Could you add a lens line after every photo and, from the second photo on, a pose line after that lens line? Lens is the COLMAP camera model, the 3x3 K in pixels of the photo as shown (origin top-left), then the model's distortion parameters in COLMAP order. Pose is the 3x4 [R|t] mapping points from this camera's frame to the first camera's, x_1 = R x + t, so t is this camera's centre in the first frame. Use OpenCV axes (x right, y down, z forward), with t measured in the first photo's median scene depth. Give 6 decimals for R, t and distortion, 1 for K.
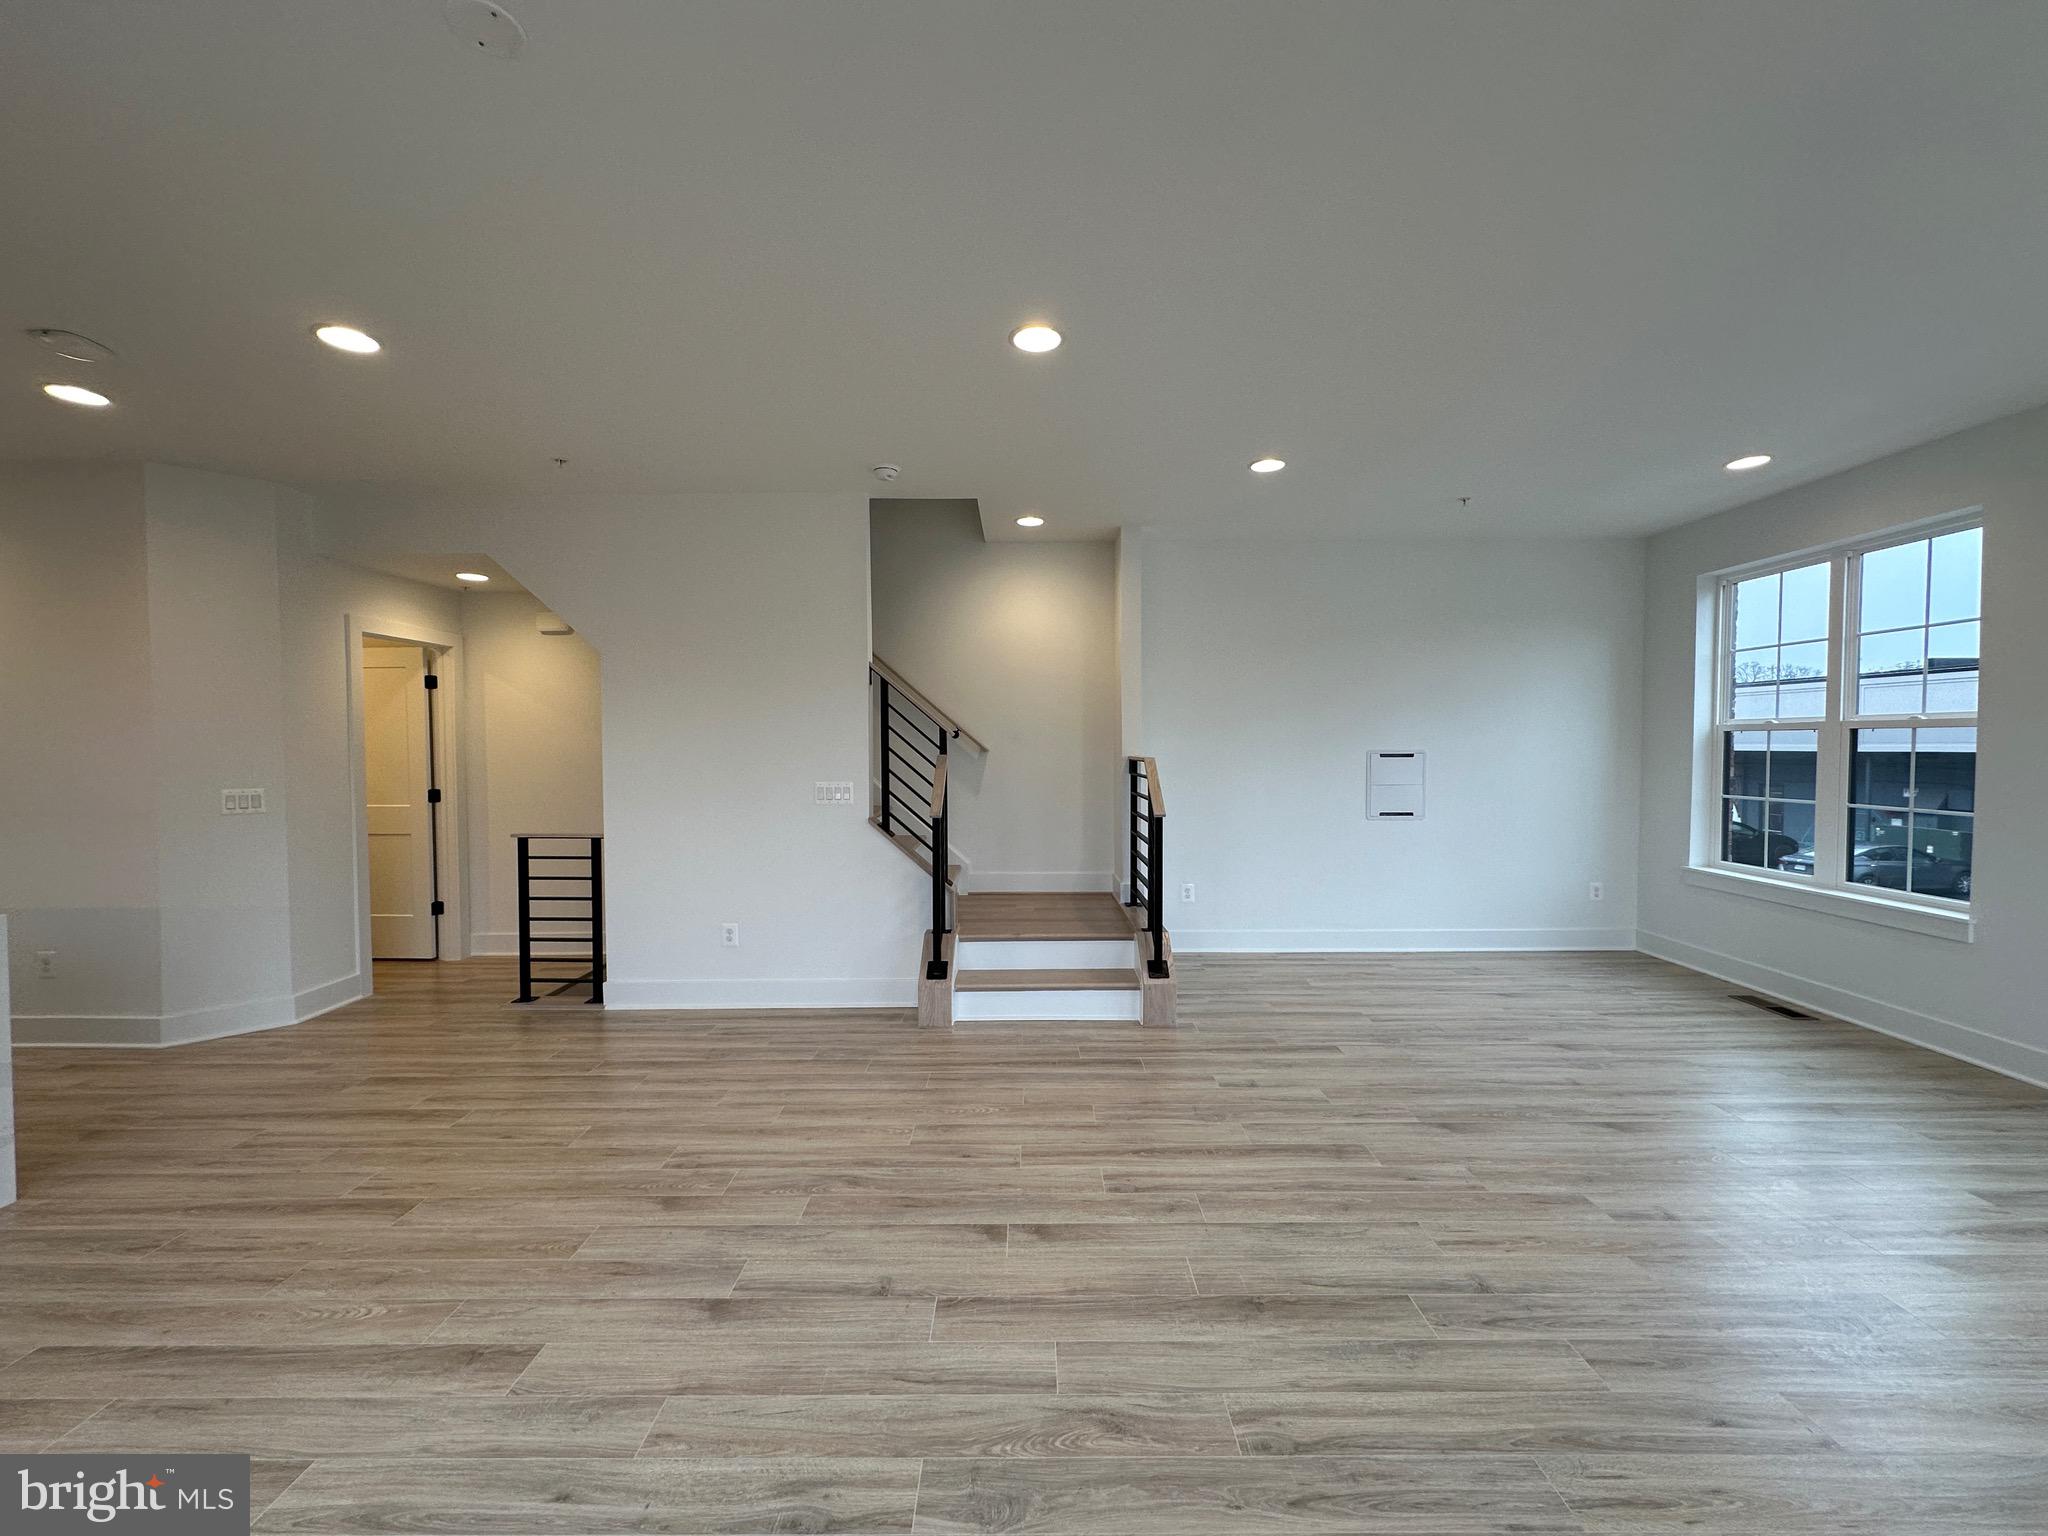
lens RADIAL K [[816.8, 0, 1036.8], [0, 816.8, 775.1], [0, 0, 1]] dist [-0.001532, 0.000593]
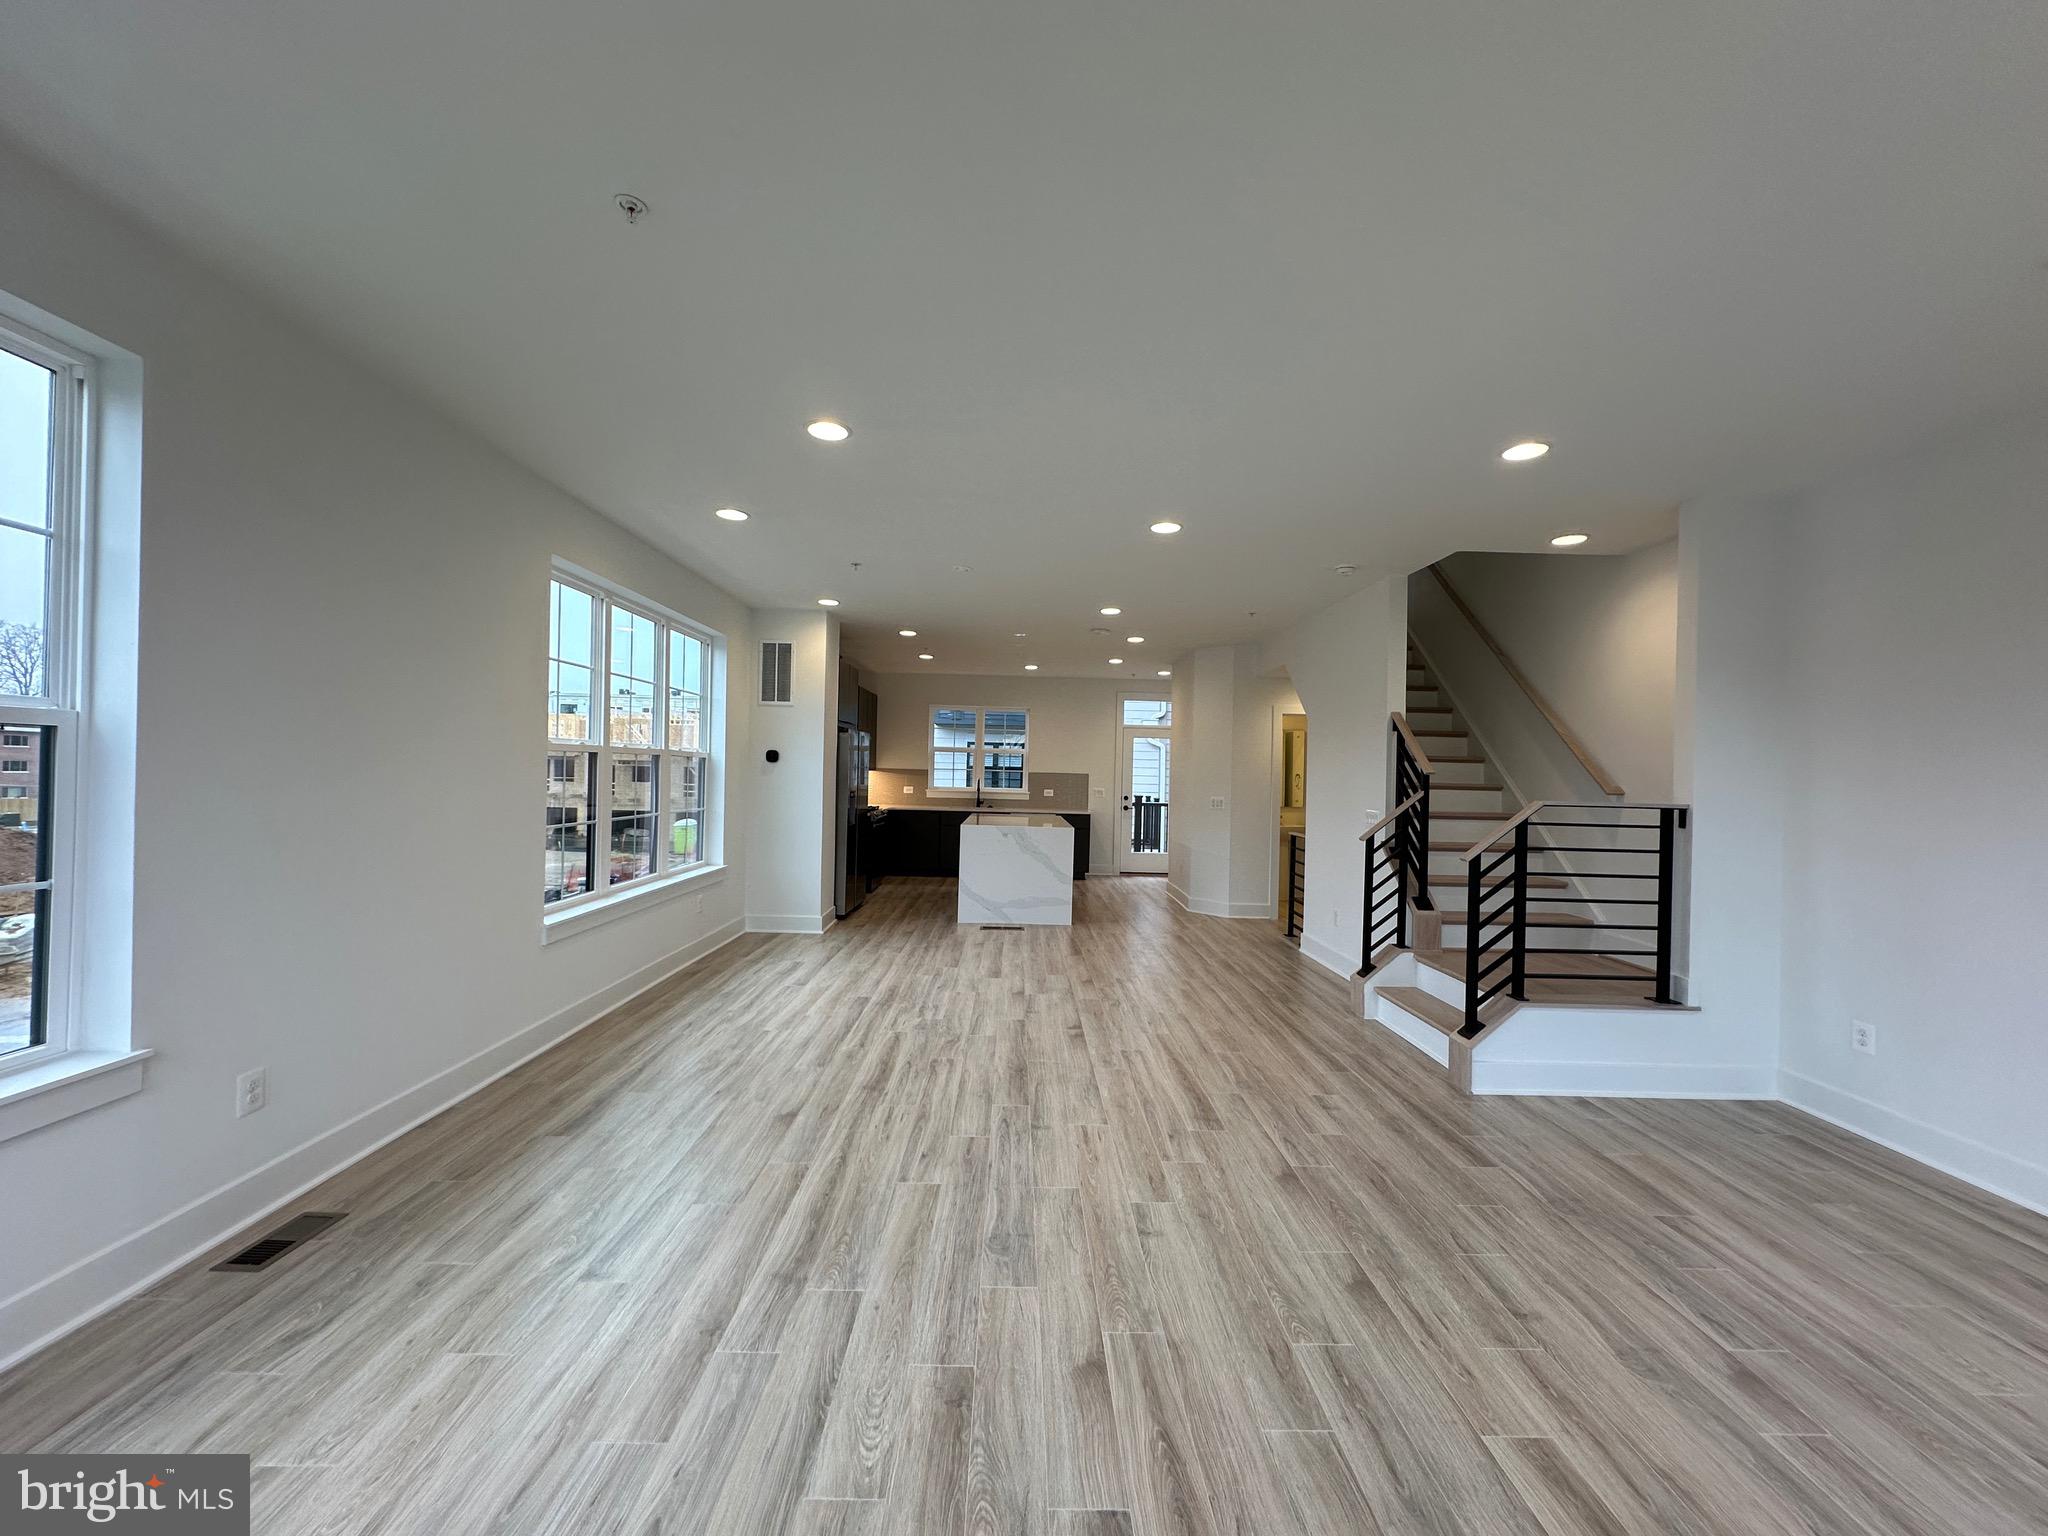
lens RADIAL K [[816.8, 0, 1023.4], [0, 816.8, 770.6], [0, 0, 1]] dist [-0.001532, 0.000593]
pose [[0.006317, 0.002420, -0.999977, 1.455480], [-0.064590, 0.997910, 0.002007, -0.031597], [0.997892, 0.064576, 0.006460, 0.642215]]
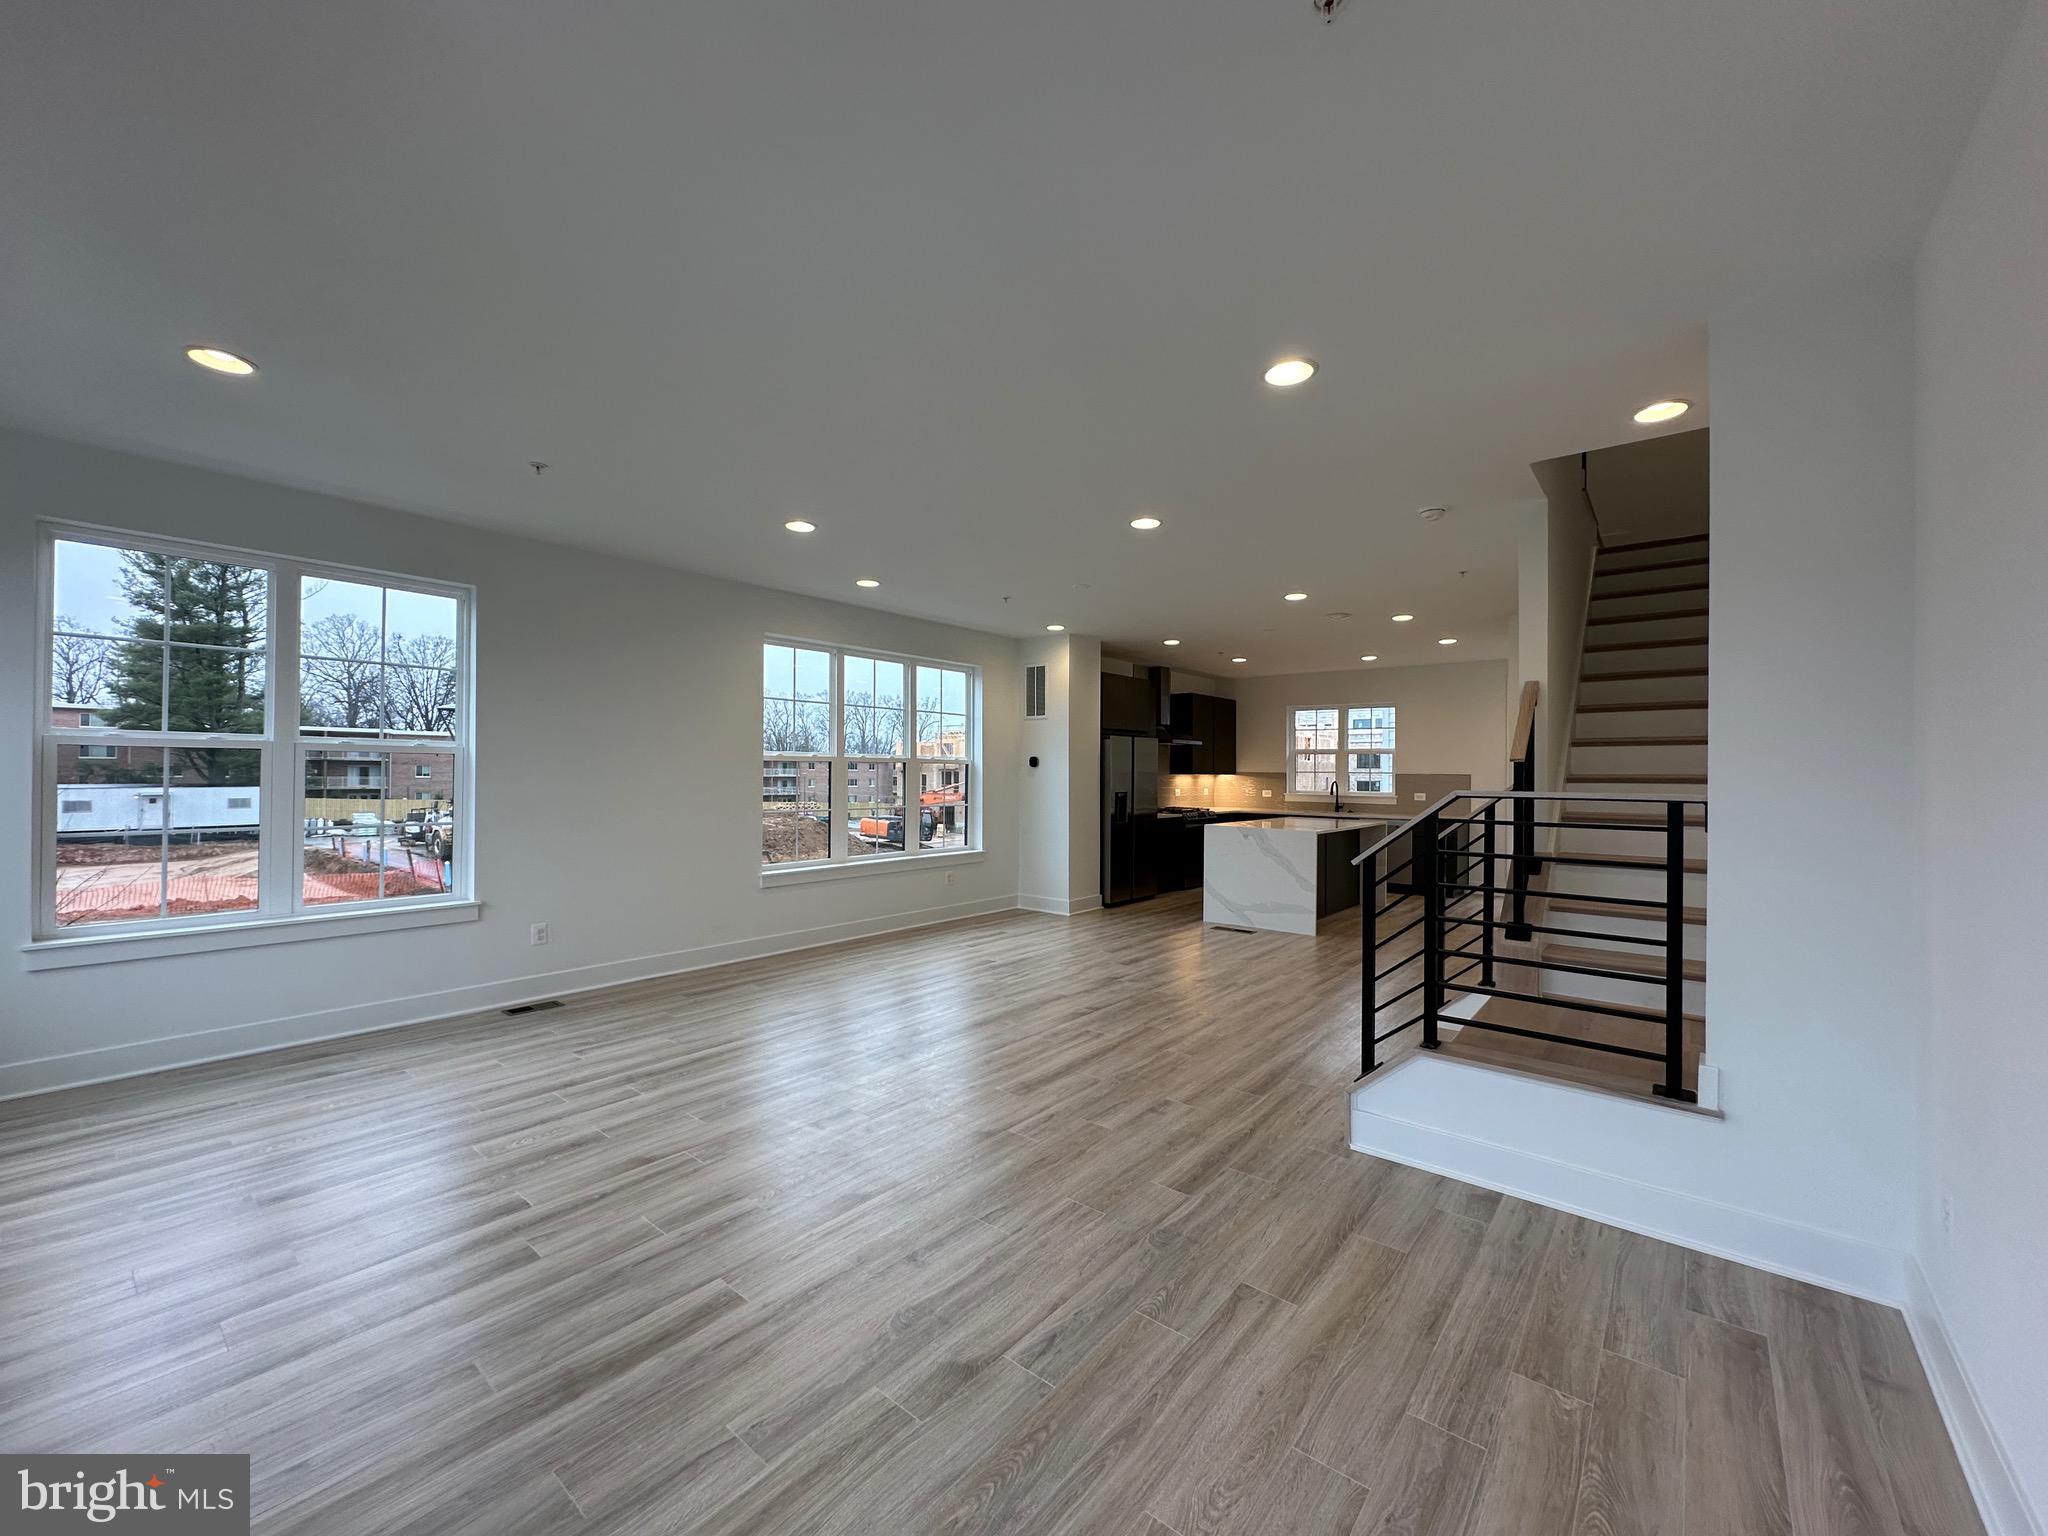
lens RADIAL K [[816.8, 0, 1026.3], [0, 816.8, 767.0], [0, 0, 1]] dist [-0.001532, 0.000593]
pose [[-0.642712, -0.006147, -0.766084, 1.263631], [-0.036141, 0.999098, 0.022303, -0.064797], [0.765255, 0.042022, -0.642354, 1.676782]]
